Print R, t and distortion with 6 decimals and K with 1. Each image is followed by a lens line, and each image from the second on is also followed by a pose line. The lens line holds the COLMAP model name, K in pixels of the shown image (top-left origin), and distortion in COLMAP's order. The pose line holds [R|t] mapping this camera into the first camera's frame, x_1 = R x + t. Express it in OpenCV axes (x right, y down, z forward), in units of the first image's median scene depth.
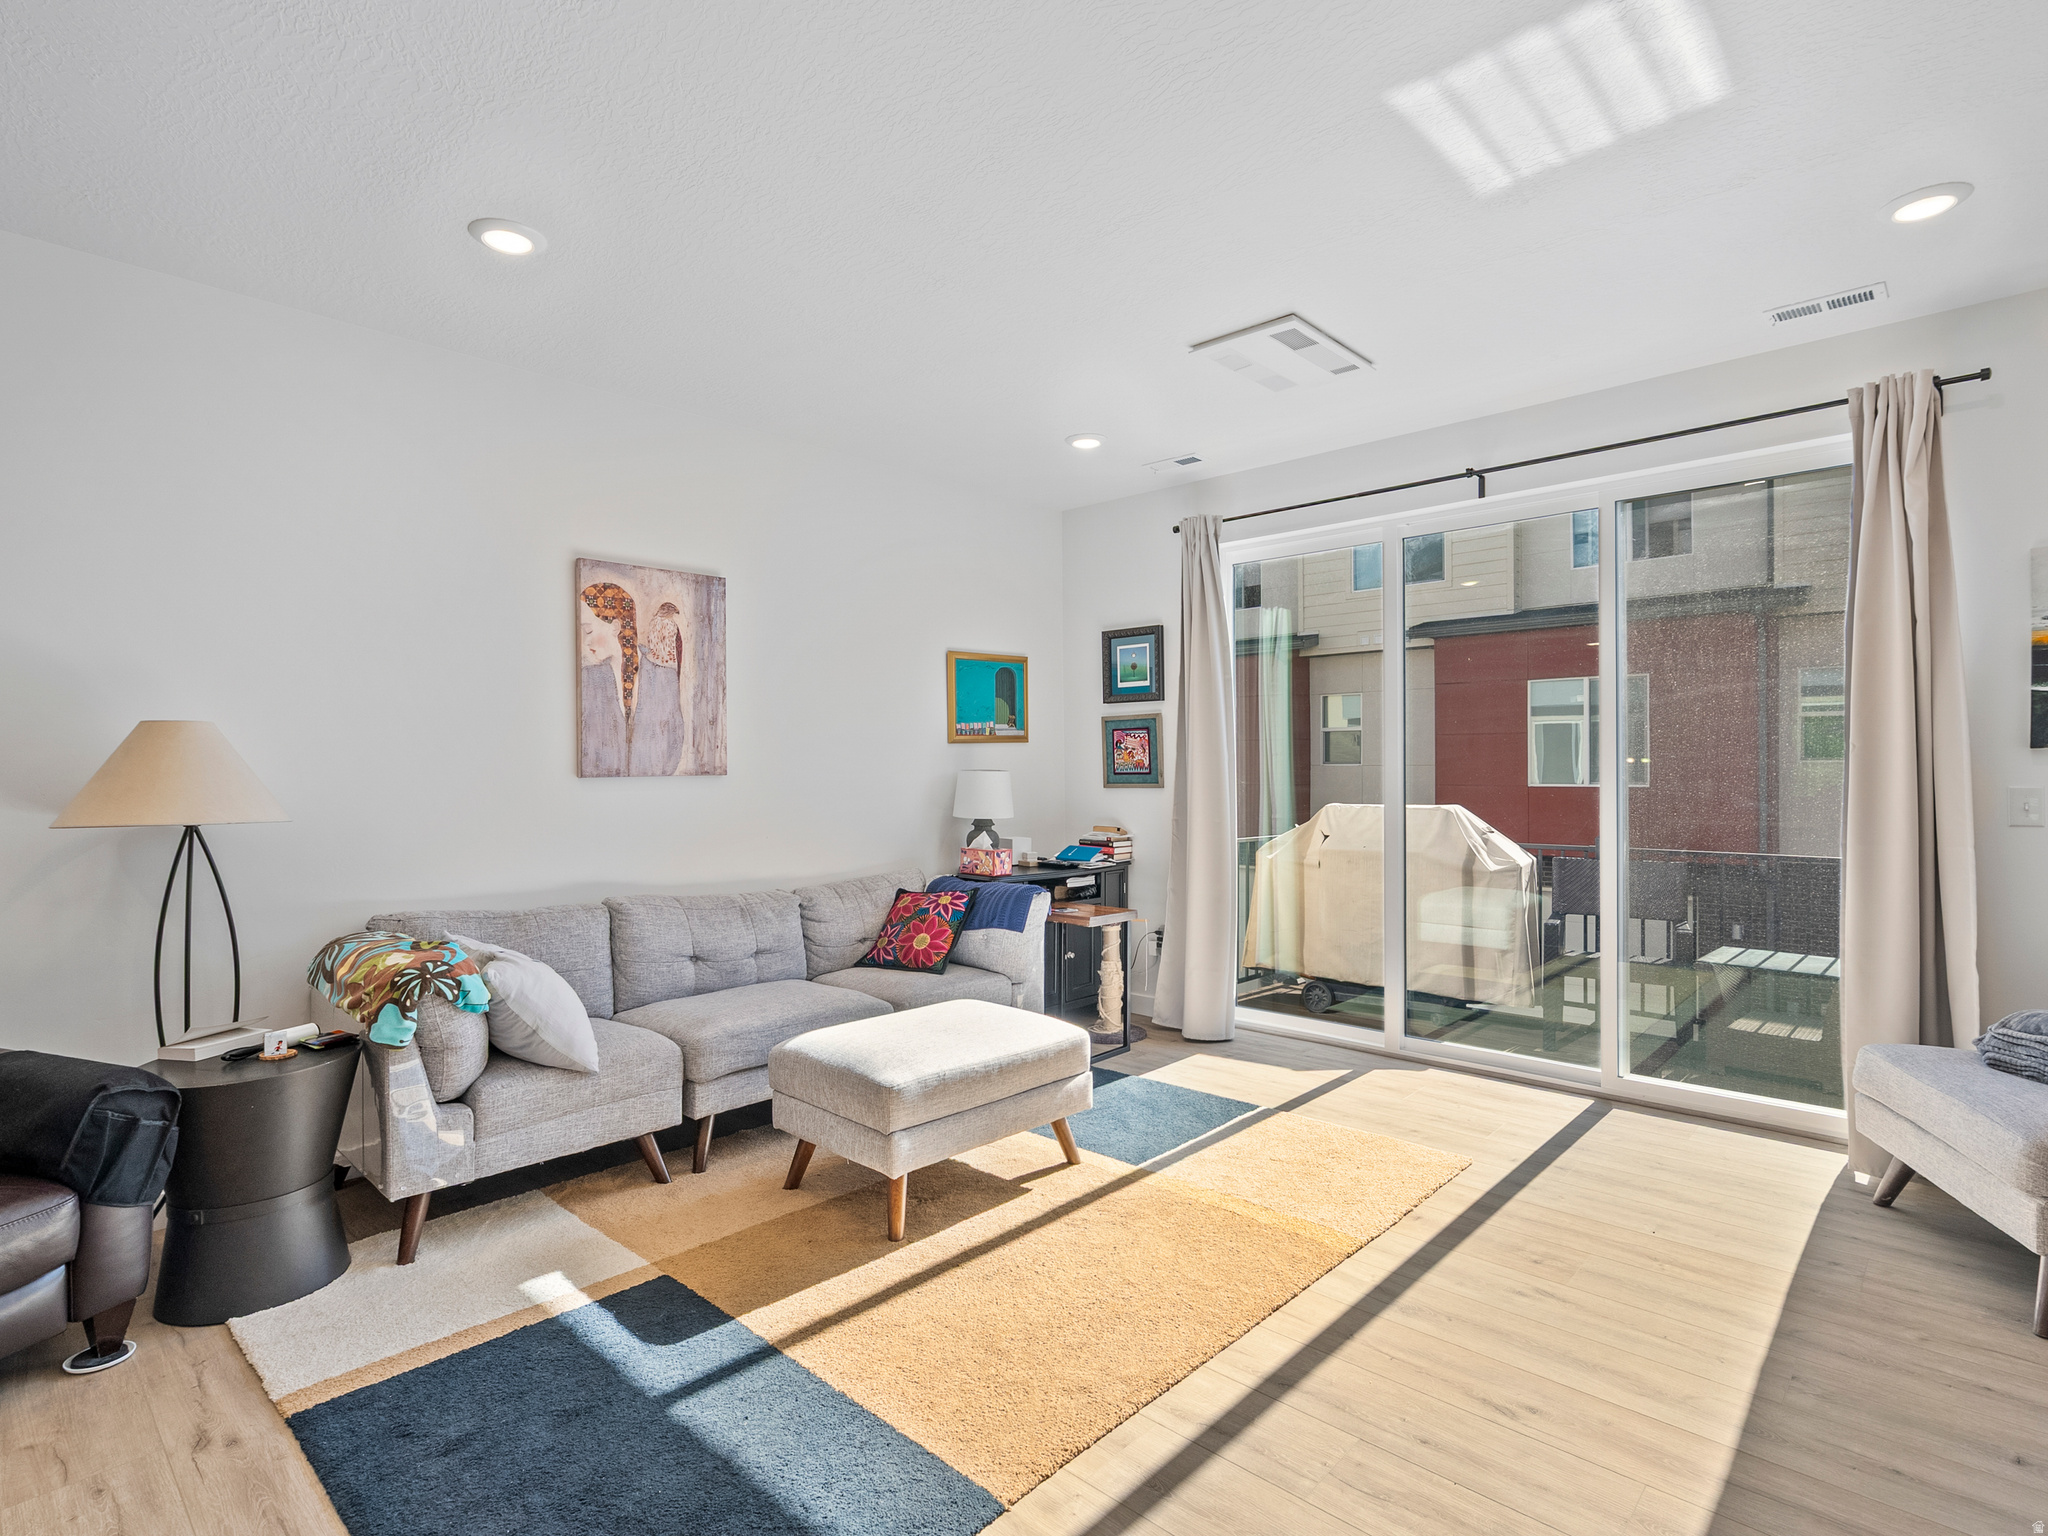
lens RADIAL K [[1039.5, 0, 1021.3], [0, 1039.5, 778.2], [0, 0, 1]] dist [-0.003945, 0.000669]
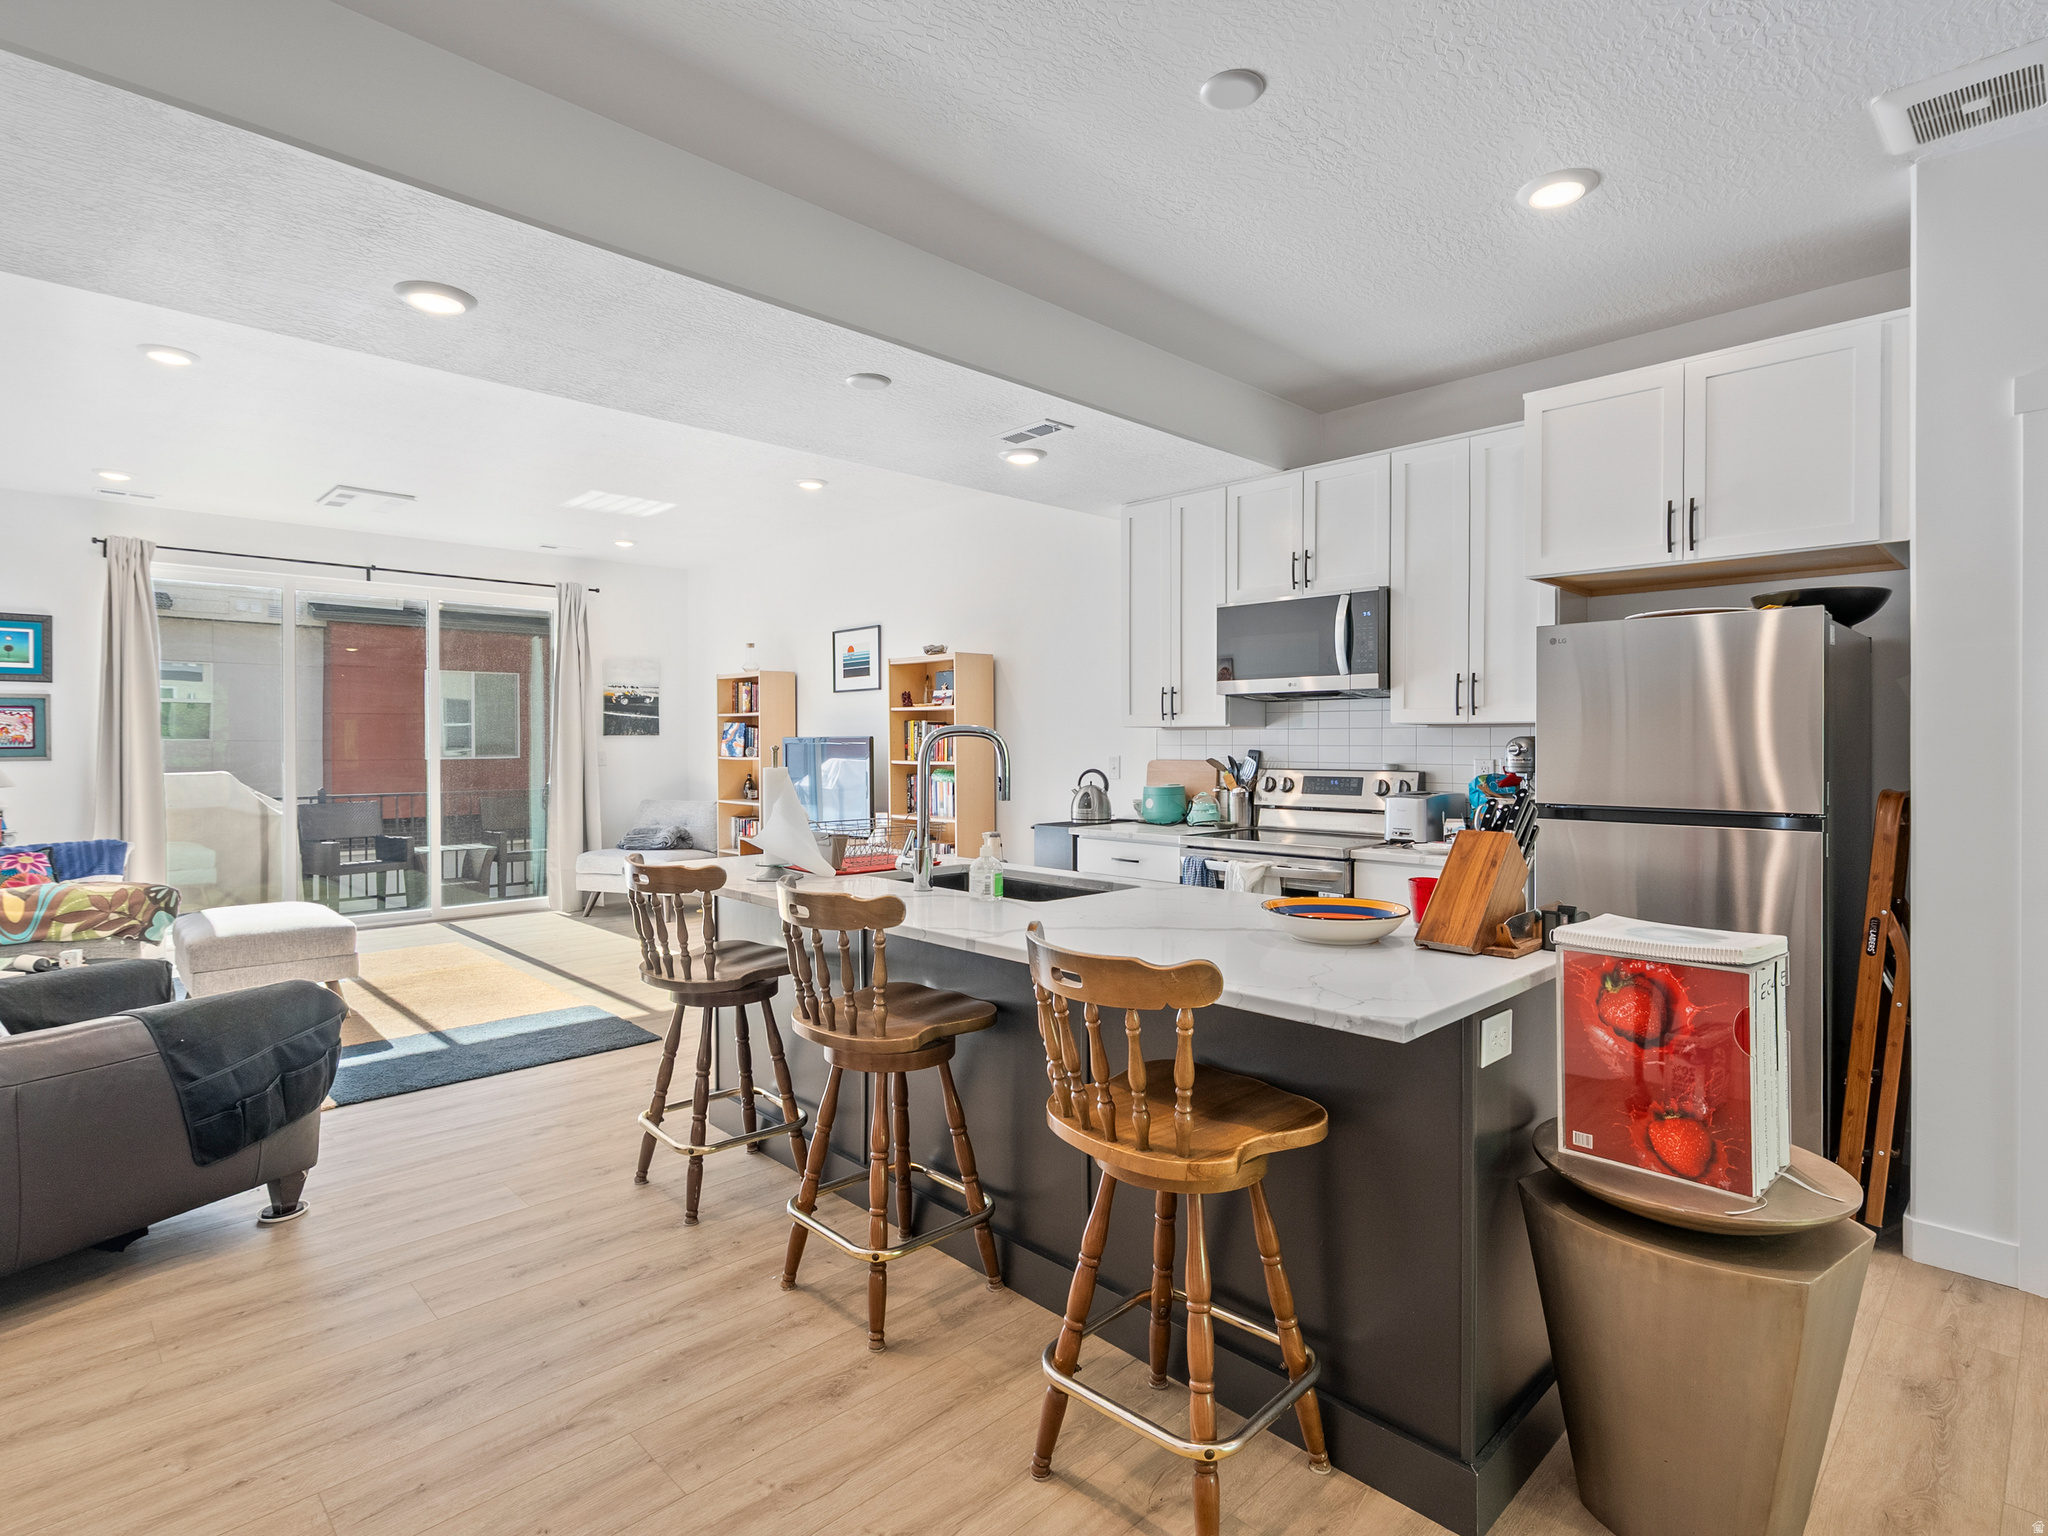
lens RADIAL K [[1052.7, 0, 1027.3], [0, 1052.7, 744.0], [0, 0, 1]] dist [-0.002875, -0.000243]
pose [[0.039341, 0.002440, 0.999223, -1.292943], [0.011685, 0.999928, -0.002902, 0.010152], [-0.999158, 0.011790, 0.039310, -0.135160]]
